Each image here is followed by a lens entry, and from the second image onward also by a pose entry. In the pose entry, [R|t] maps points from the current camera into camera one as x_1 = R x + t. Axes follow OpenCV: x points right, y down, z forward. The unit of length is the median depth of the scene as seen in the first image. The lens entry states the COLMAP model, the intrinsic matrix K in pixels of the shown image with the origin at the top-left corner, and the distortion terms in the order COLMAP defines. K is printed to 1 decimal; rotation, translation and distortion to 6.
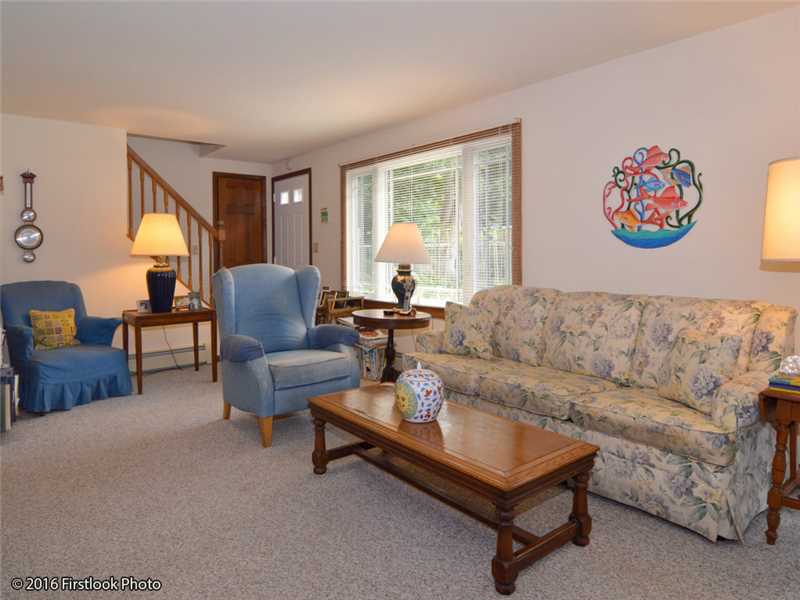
lens RADIAL K [[494.4, 0, 389.2], [0, 494.4, 264.1], [0, 0, 1]] dist [-0.018213, -0.009004]
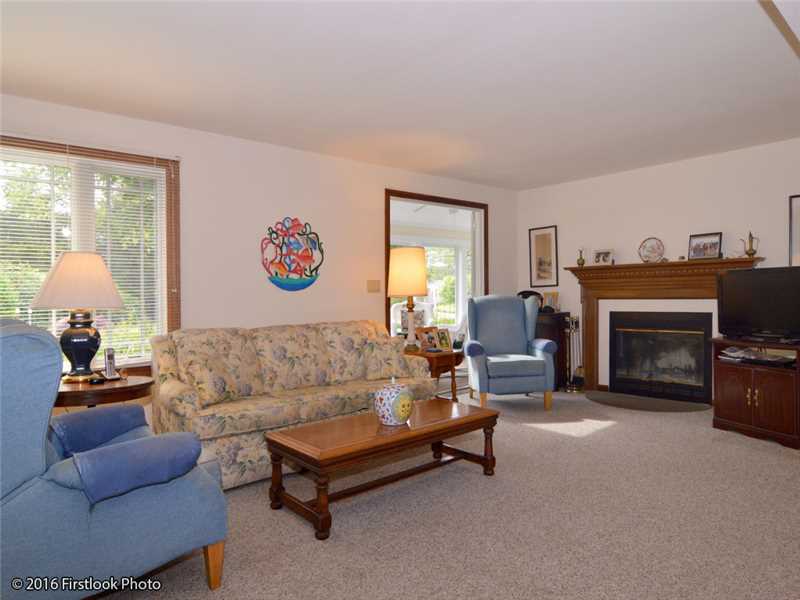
lens RADIAL K [[494.4, 0, 399.4], [0, 494.4, 298.2], [0, 0, 1]] dist [-0.018213, -0.009004]
pose [[-0.006403, -0.007299, 0.999953, -0.868693], [0.039434, 0.999194, 0.007546, -0.010419], [-0.999202, 0.039481, -0.006110, 0.713693]]
